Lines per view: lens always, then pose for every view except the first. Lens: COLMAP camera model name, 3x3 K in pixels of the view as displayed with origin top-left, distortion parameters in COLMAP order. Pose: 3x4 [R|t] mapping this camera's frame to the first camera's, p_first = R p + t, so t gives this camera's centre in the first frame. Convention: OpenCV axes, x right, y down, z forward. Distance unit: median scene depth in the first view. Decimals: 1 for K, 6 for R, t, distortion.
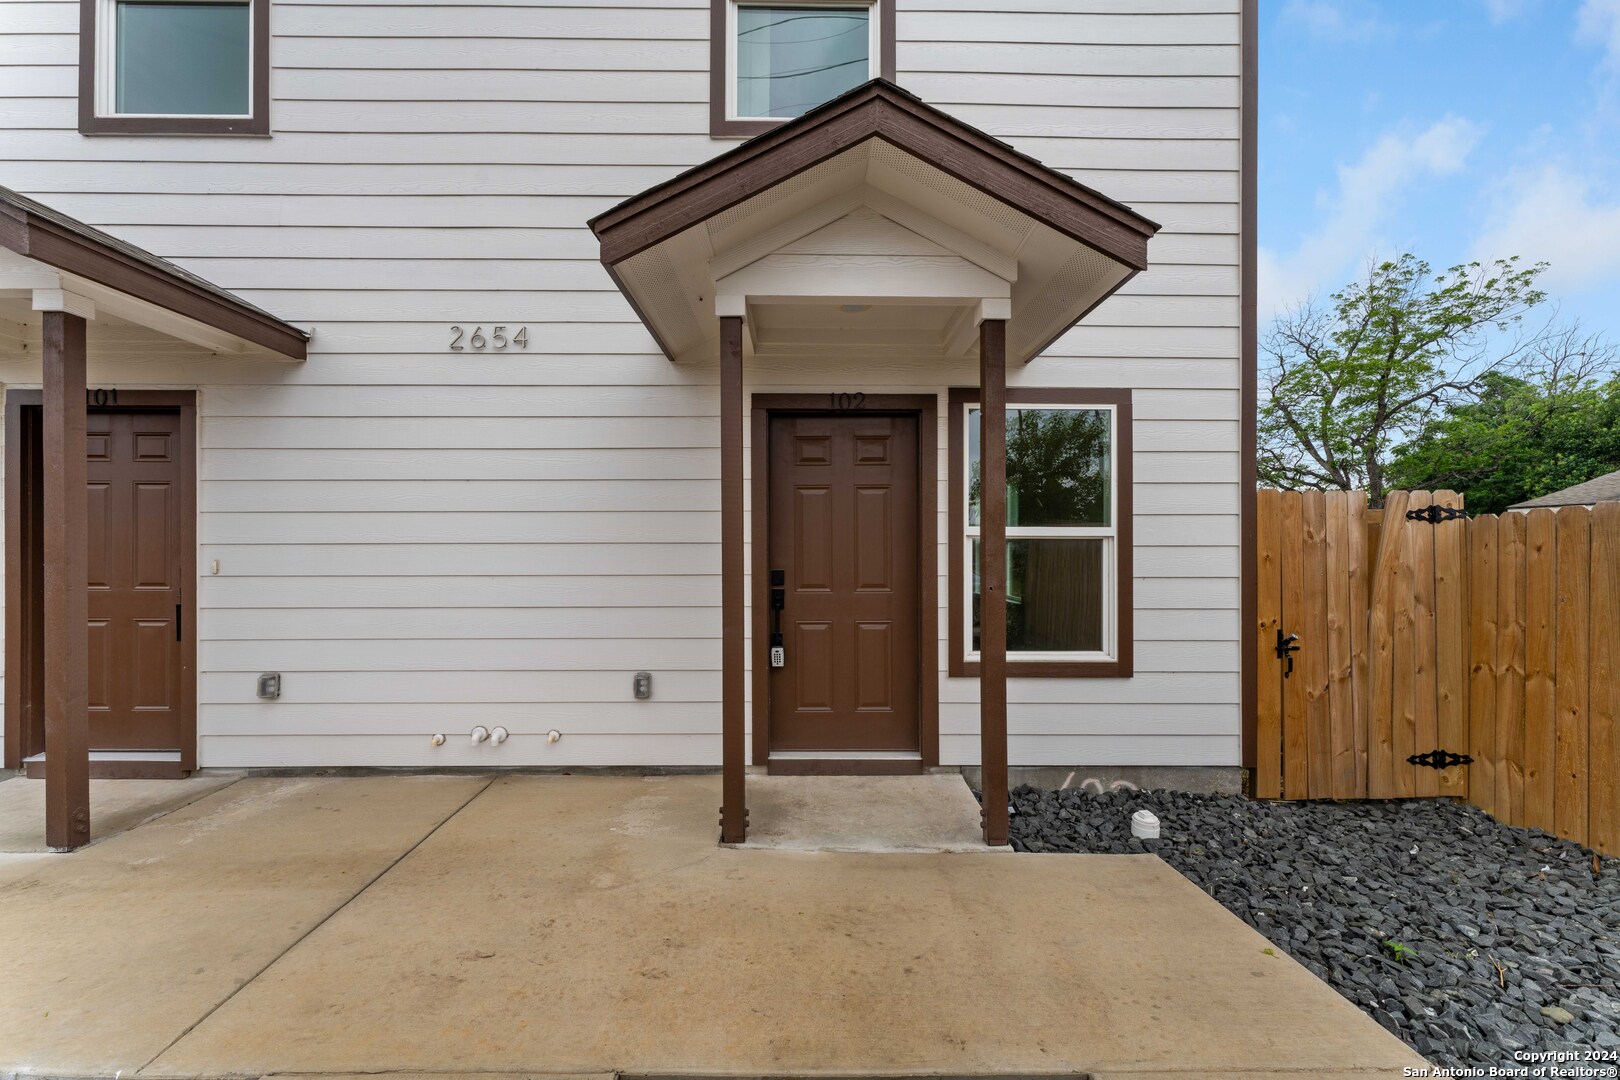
lens RADIAL K [[643.4, 0, 806.7], [0, 643.4, 548.4], [0, 0, 1]] dist [-0.000185, 0.000249]
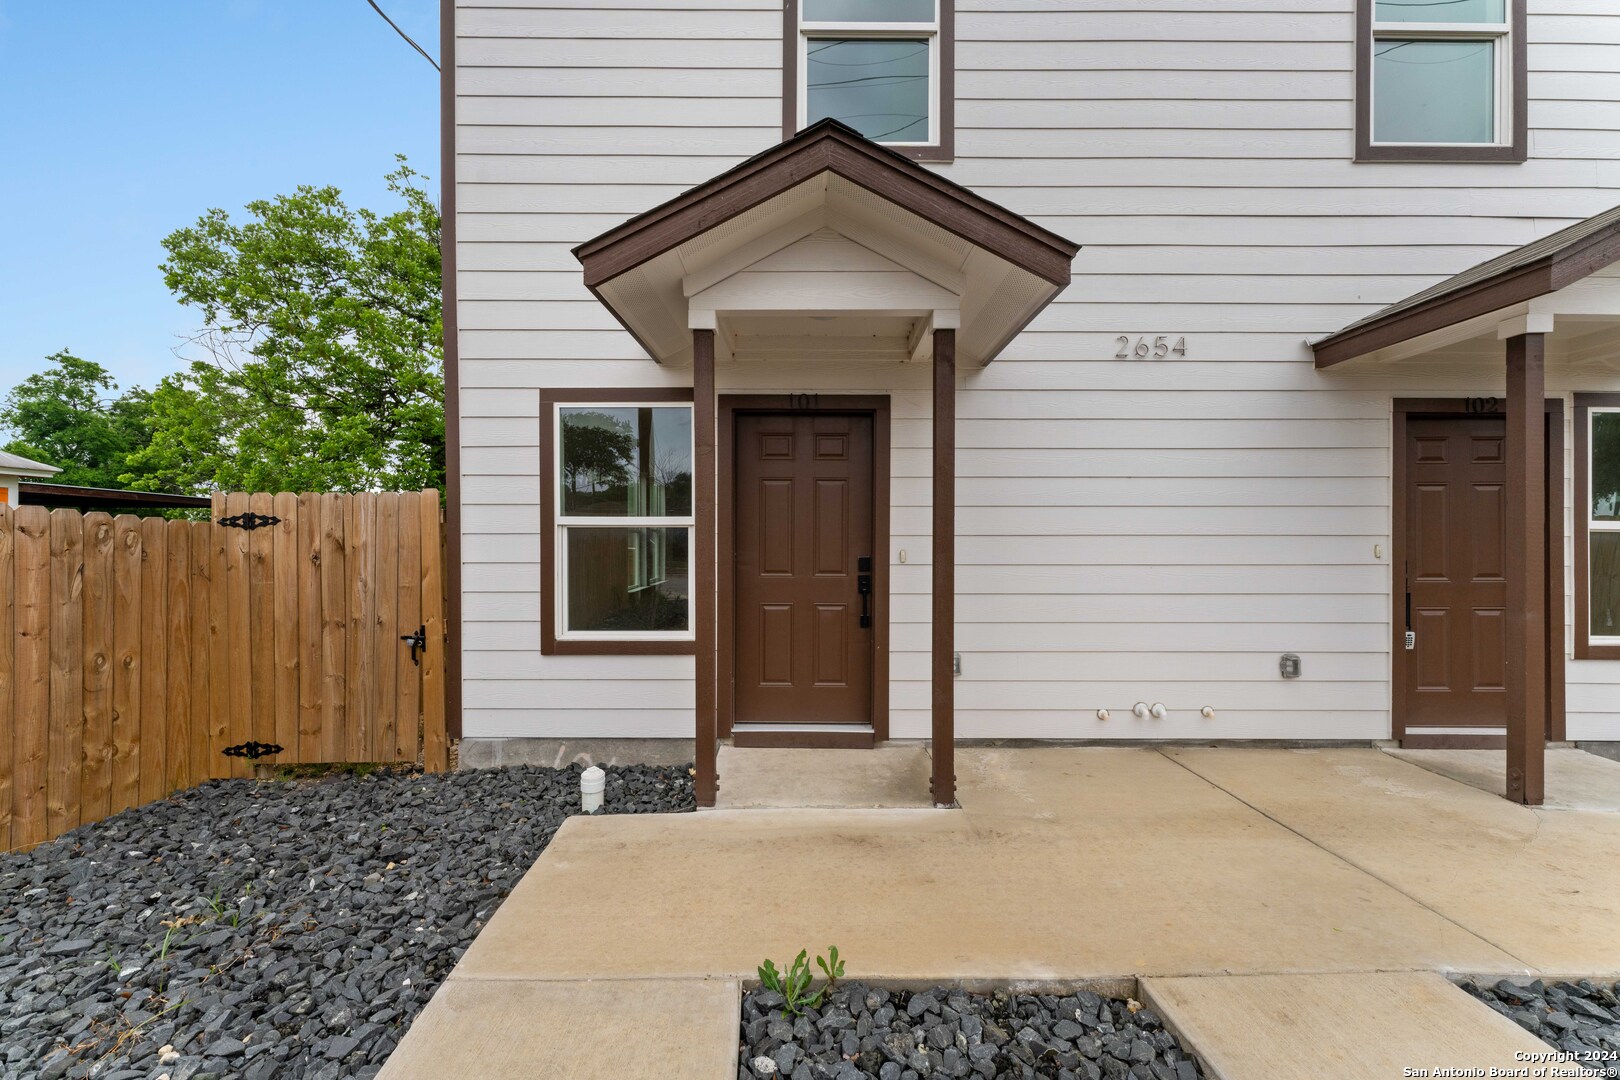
lens RADIAL K [[643.1, 0, 822.7], [0, 643.1, 541.8], [0, 0, 1]] dist [0.000701, -0.000084]
pose [[0.999965, 0.002175, -0.008104, -1.026110], [-0.002121, 0.999975, 0.006695, -0.002787], [0.008118, -0.006677, 0.999945, -0.095923]]
